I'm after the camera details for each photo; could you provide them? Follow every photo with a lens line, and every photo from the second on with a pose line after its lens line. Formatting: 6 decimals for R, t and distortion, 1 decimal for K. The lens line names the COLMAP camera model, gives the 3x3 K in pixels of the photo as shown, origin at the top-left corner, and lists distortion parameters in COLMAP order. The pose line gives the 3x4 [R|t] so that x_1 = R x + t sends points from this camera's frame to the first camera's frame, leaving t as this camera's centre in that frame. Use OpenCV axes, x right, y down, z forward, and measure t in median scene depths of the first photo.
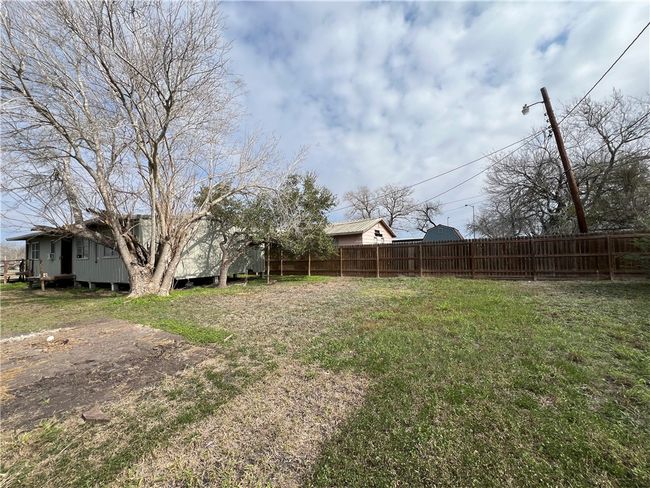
lens RADIAL K [[259.6, 0, 326.0], [0, 259.6, 244.5], [0, 0, 1]] dist [-0.000198, 0.000281]
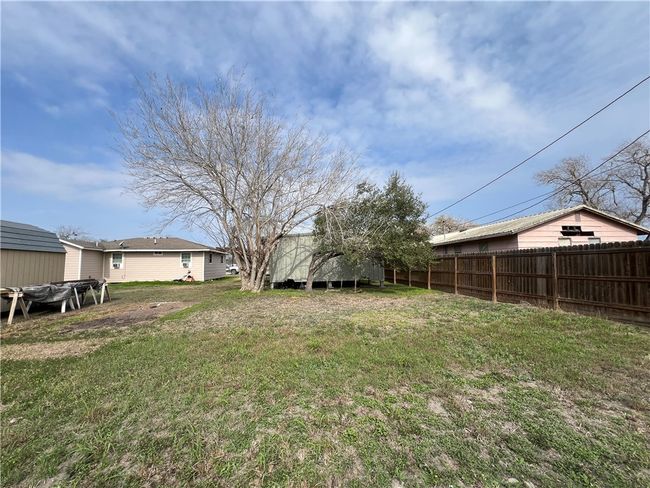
lens RADIAL K [[259.6, 0, 326.0], [0, 259.6, 244.5], [0, 0, 1]] dist [-0.000198, 0.000281]
pose [[0.629089, -0.036415, -0.776480, 0.474782], [0.023826, 0.999336, -0.027564, -0.012020], [0.776968, -0.001160, 0.629539, 0.245154]]
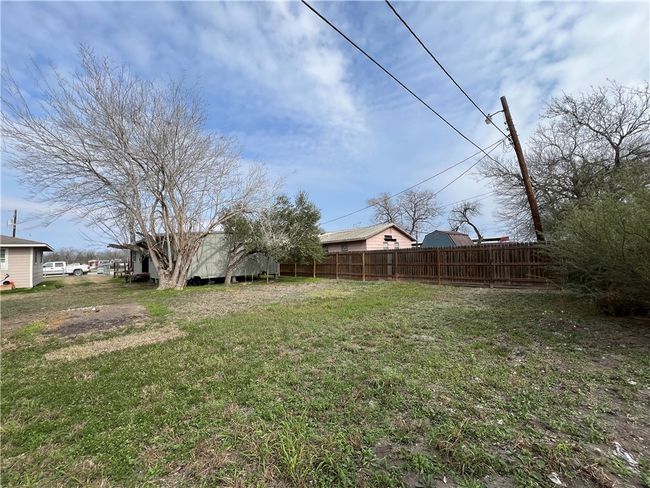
lens RADIAL K [[259.6, 0, 326.0], [0, 259.6, 244.5], [0, 0, 1]] dist [-0.000198, 0.000281]
pose [[0.965456, -0.010054, -0.260372, 0.350537], [0.009811, 0.999949, -0.002233, -0.028790], [0.260382, -0.000399, 0.965506, -0.123555]]
